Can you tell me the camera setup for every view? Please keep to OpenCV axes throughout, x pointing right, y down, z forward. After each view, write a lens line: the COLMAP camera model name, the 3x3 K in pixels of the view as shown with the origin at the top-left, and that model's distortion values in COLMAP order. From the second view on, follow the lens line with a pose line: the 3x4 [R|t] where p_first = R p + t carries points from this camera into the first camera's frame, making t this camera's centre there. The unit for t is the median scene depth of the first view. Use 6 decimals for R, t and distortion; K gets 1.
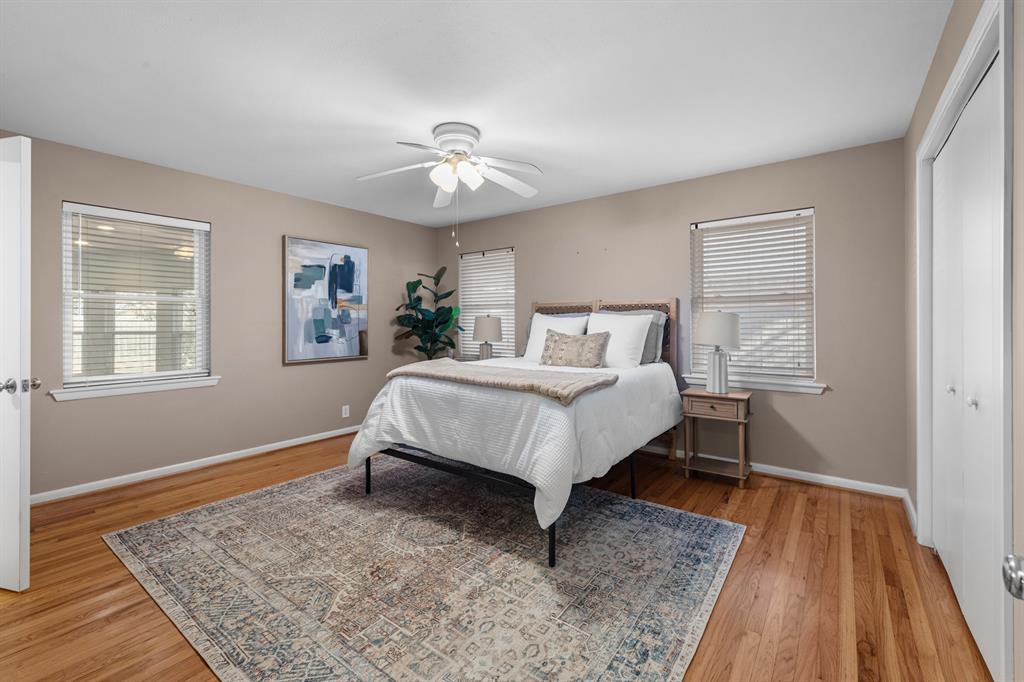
lens RADIAL K [[429.5, 0, 506.7], [0, 429.5, 331.2], [0, 0, 1]] dist [0.000107, 0.000454]
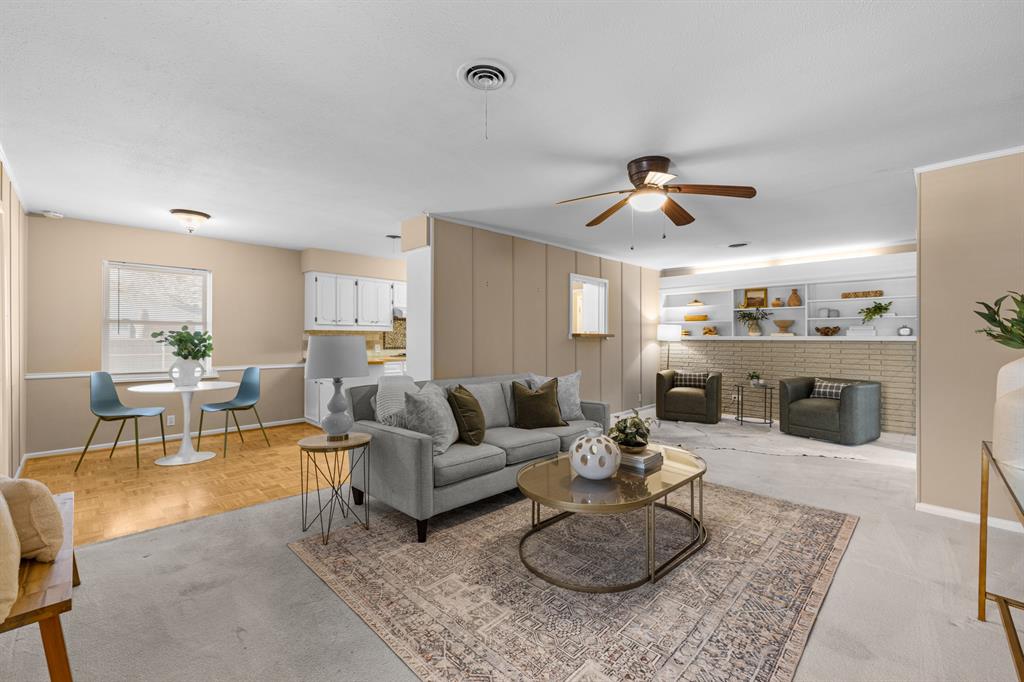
lens RADIAL K [[429.5, 0, 507.8], [0, 429.5, 337.9], [0, 0, 1]] dist [0.000107, 0.000454]
pose [[0.133169, 0.001414, 0.991092, -1.769688], [0.002536, 0.999995, -0.001768, -0.021521], [-0.991090, 0.002749, 0.133165, 1.479306]]
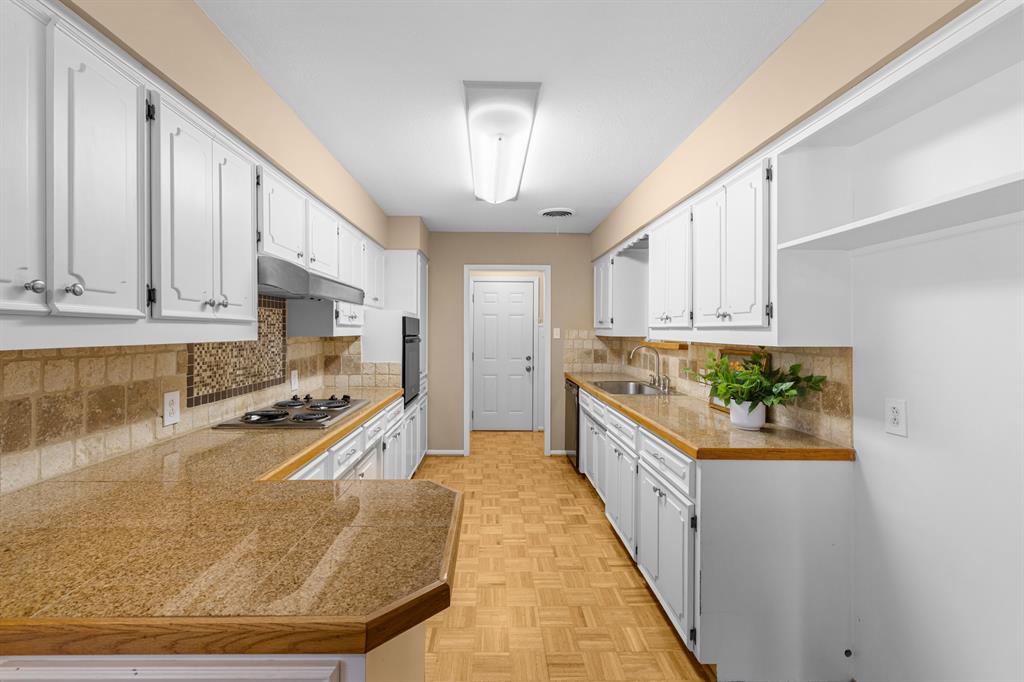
lens RADIAL K [[429.5, 0, 489.4], [0, 429.5, 326.9], [0, 0, 1]] dist [0.000107, 0.000454]
pose [[-0.607890, 0.006193, 0.793997, 0.703061], [-0.000939, 0.999963, -0.008518, -0.116494], [-0.794021, -0.005924, -0.607862, 3.199738]]
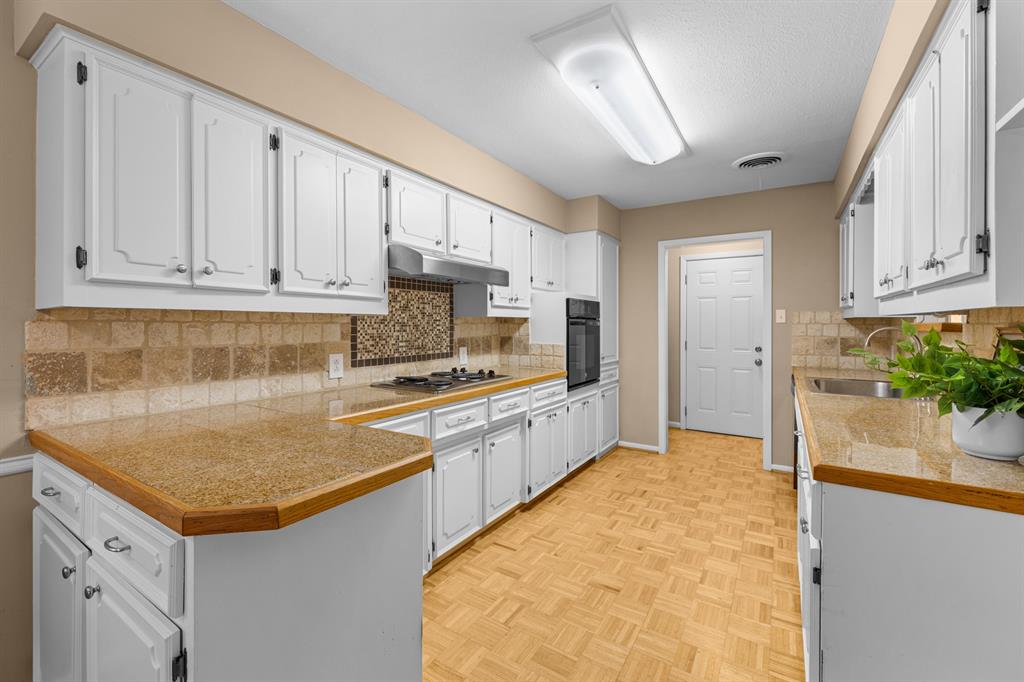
lens RADIAL K [[429.5, 0, 504.3], [0, 429.5, 325.2], [0, 0, 1]] dist [0.000107, 0.000454]
pose [[-0.073925, -0.000247, 0.997264, 0.588328], [0.001374, 0.999999, 0.000350, -0.060386], [-0.997263, 0.001397, -0.073924, 2.756215]]
